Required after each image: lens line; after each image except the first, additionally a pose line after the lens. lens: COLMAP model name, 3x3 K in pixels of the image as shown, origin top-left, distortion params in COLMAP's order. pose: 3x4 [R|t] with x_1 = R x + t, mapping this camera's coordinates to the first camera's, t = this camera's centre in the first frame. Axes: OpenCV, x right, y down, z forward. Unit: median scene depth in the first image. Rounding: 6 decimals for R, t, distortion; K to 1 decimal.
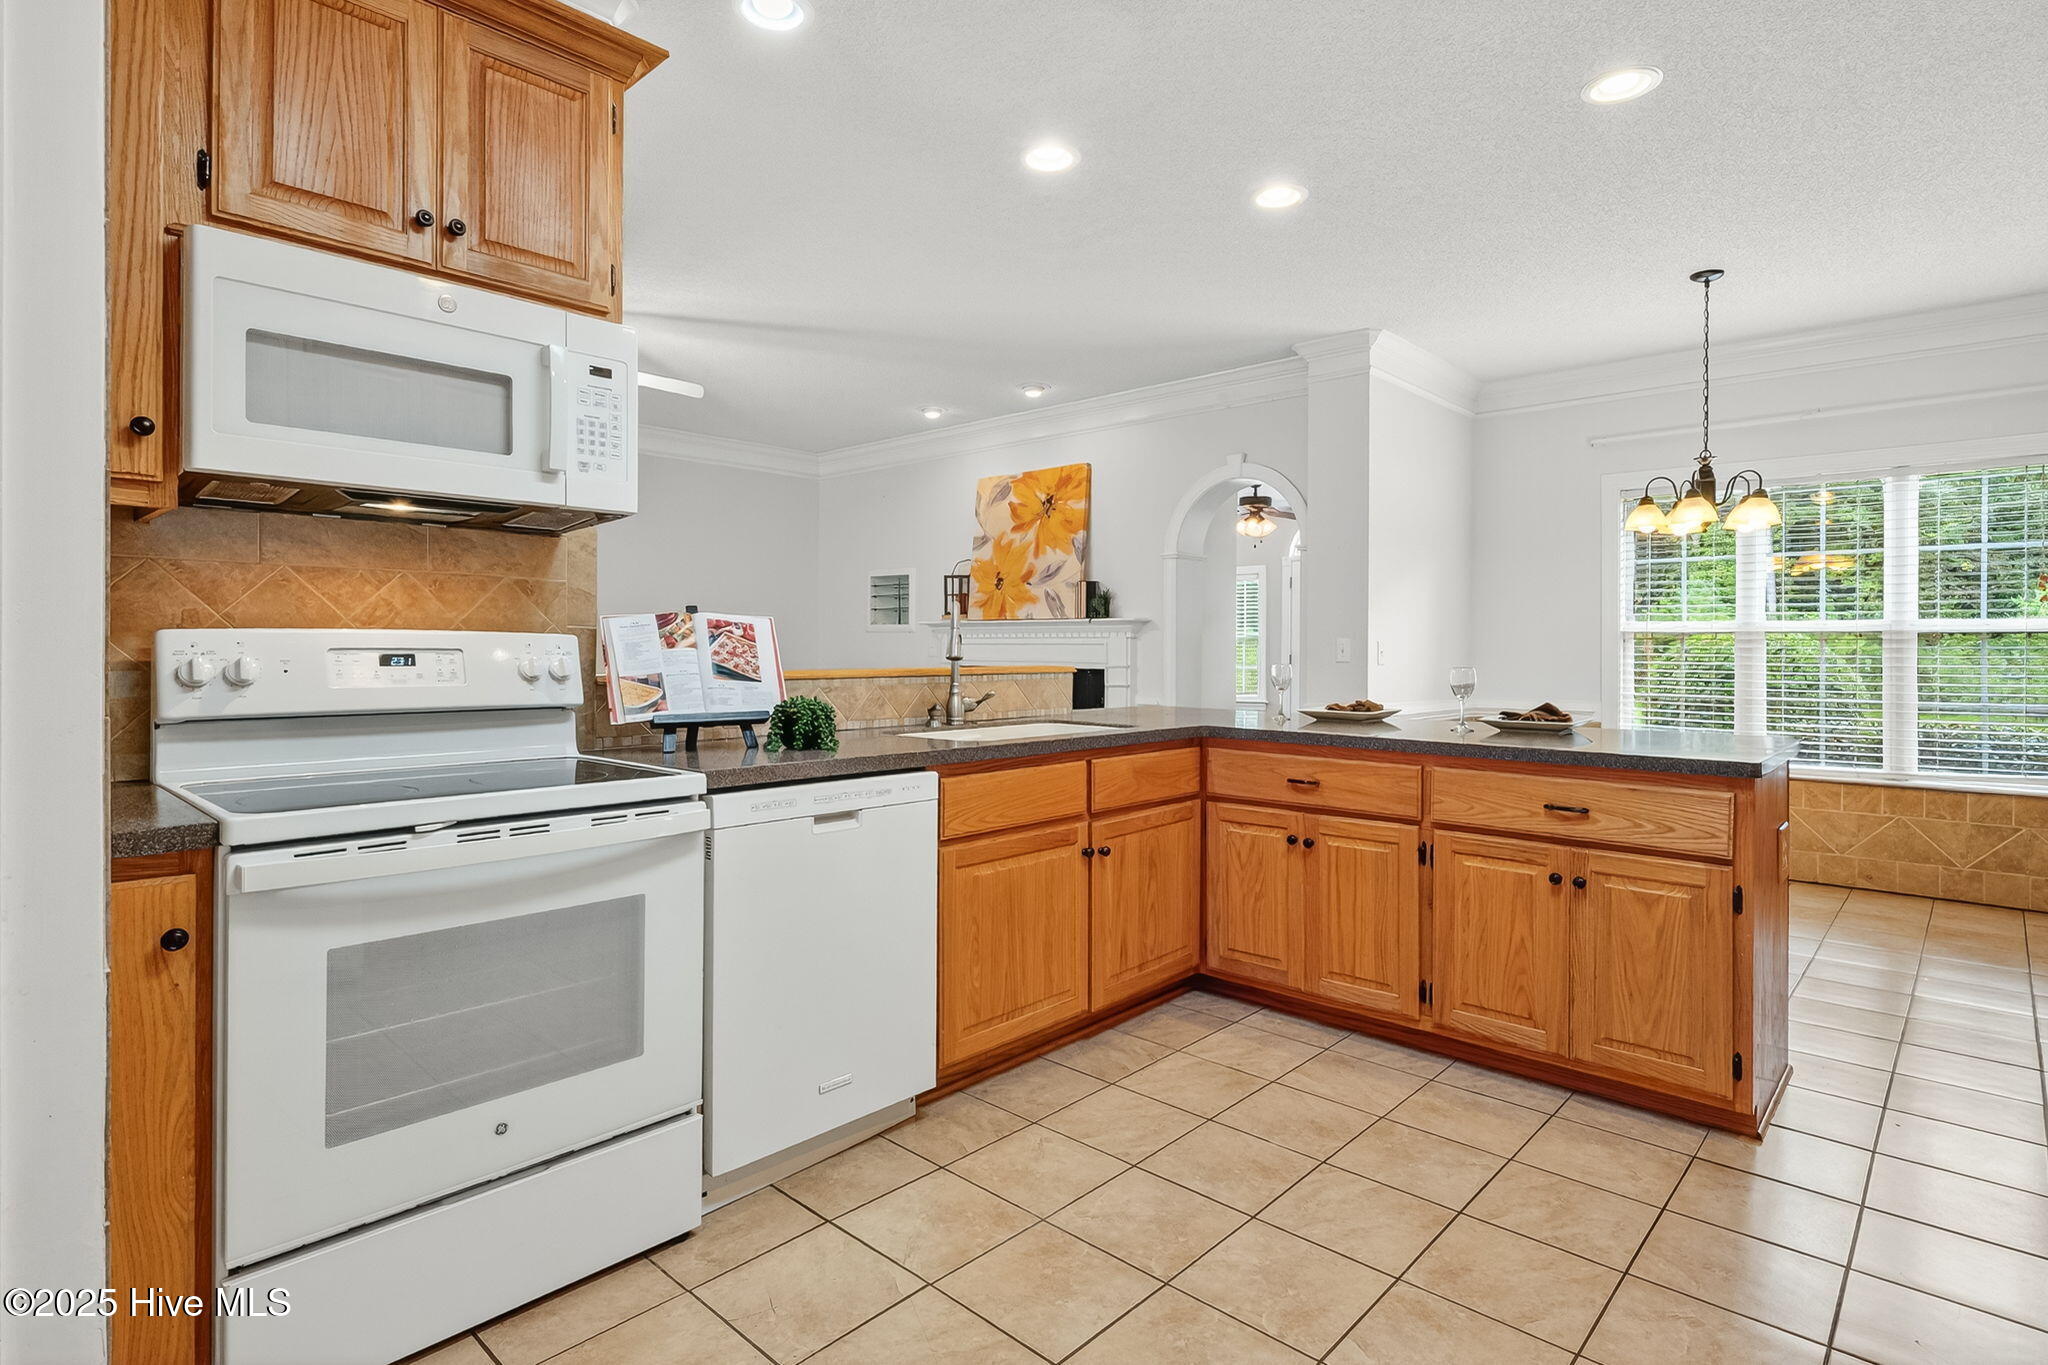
lens RADIAL K [[1036.0, 0, 1034.9], [0, 1036.0, 648.6], [0, 0, 1]] dist [-0.001797, -0.000125]
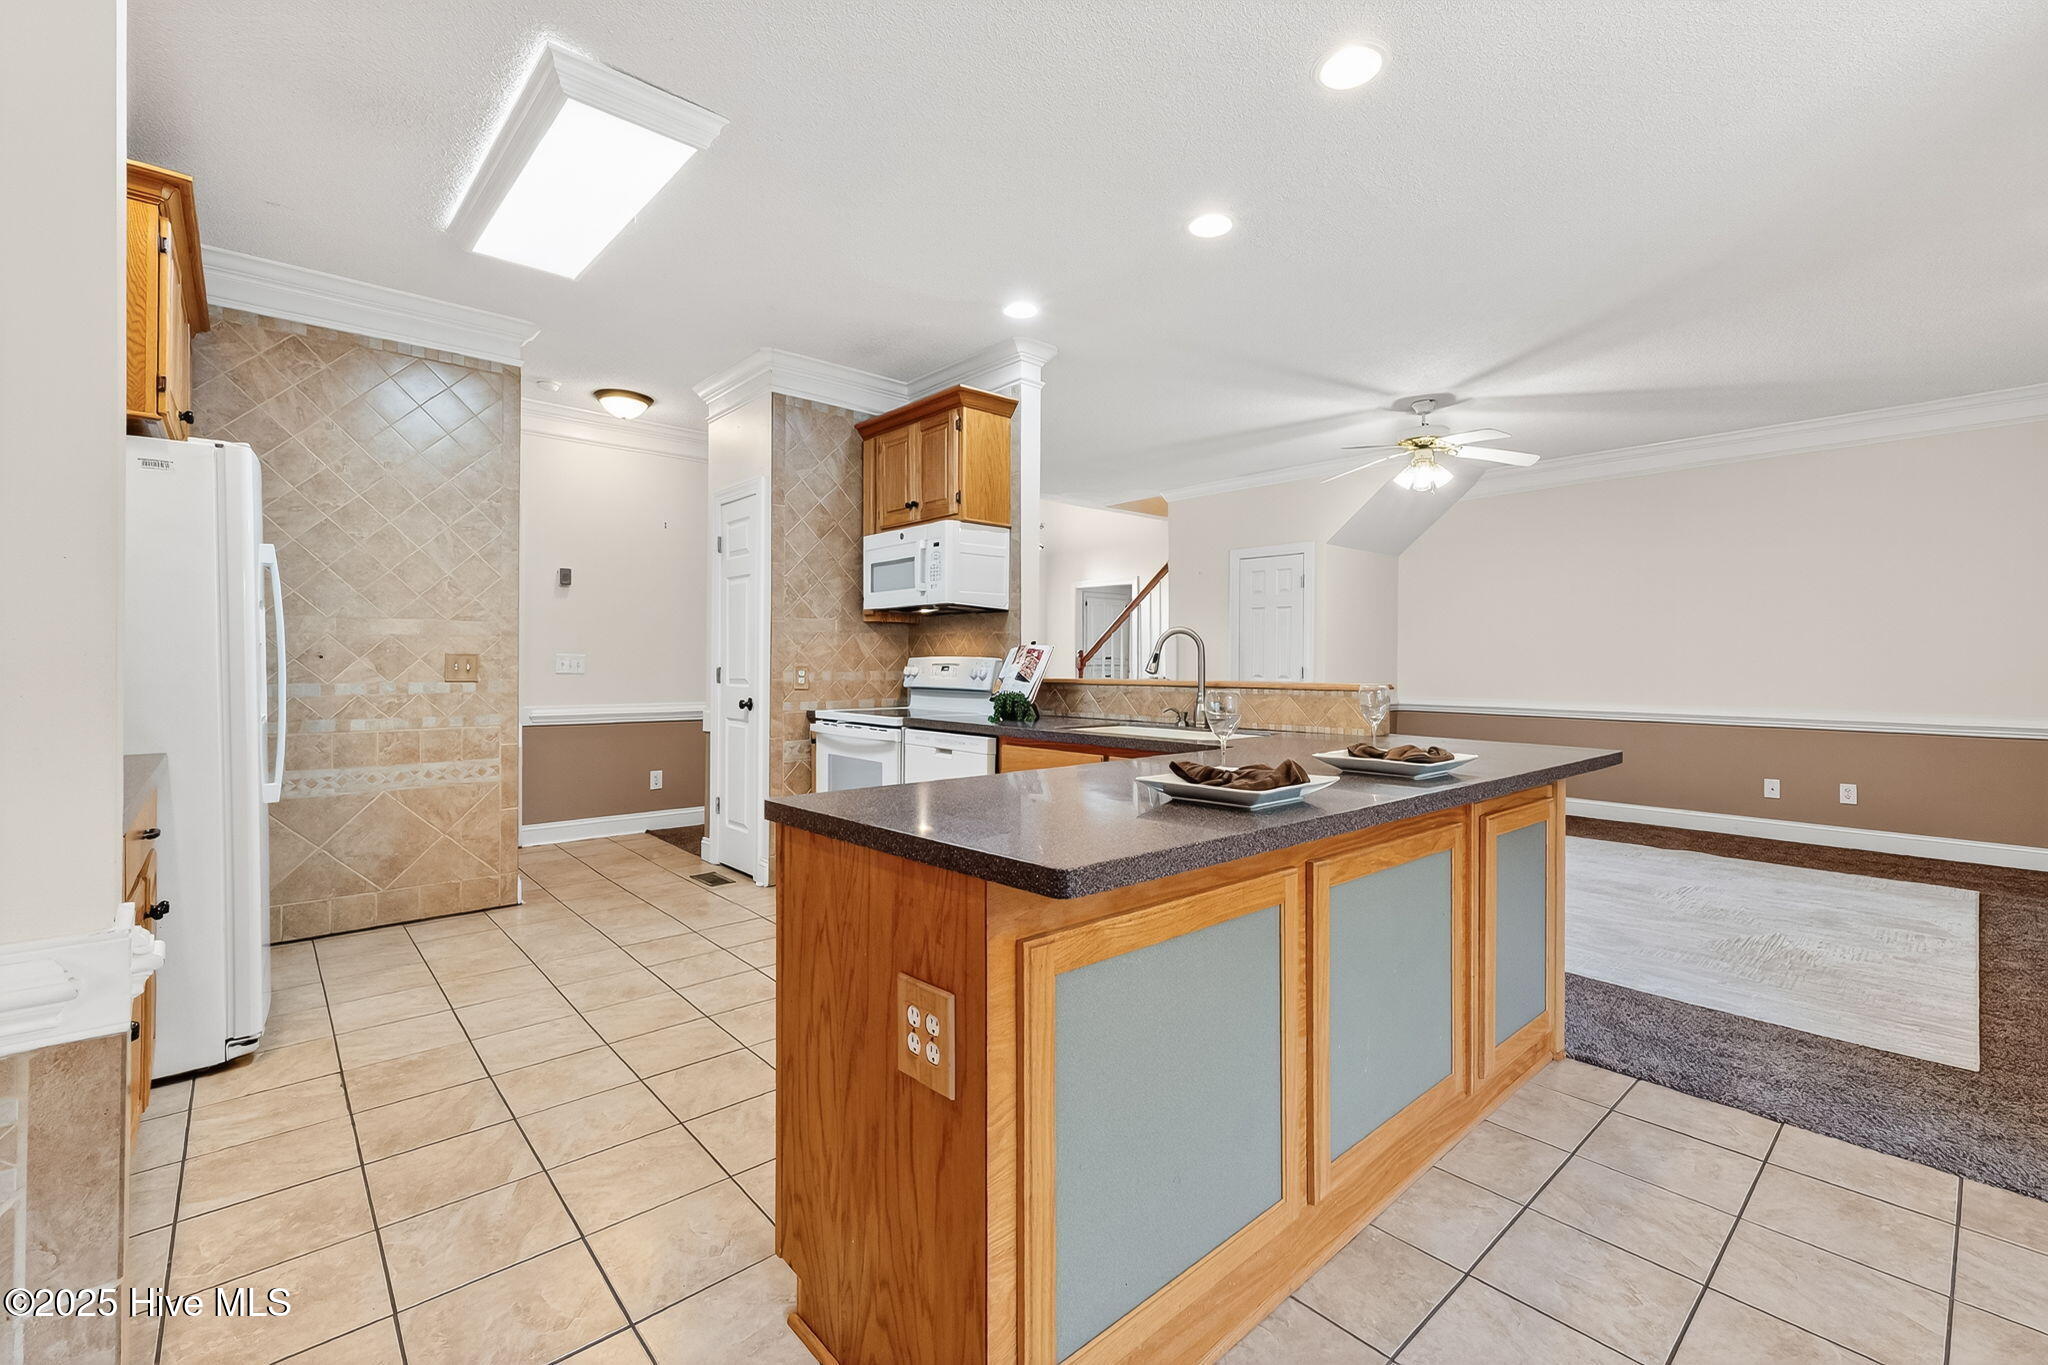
lens RADIAL K [[860.9, 0, 1027.9], [0, 860.9, 660.8], [0, 0, 1]] dist [0.001247, -0.000027]
pose [[-0.097047, -0.008738, -0.995241, 1.216131], [-0.006473, 0.999946, -0.008148, 0.006284], [0.995259, 0.005652, -0.097098, 1.148030]]
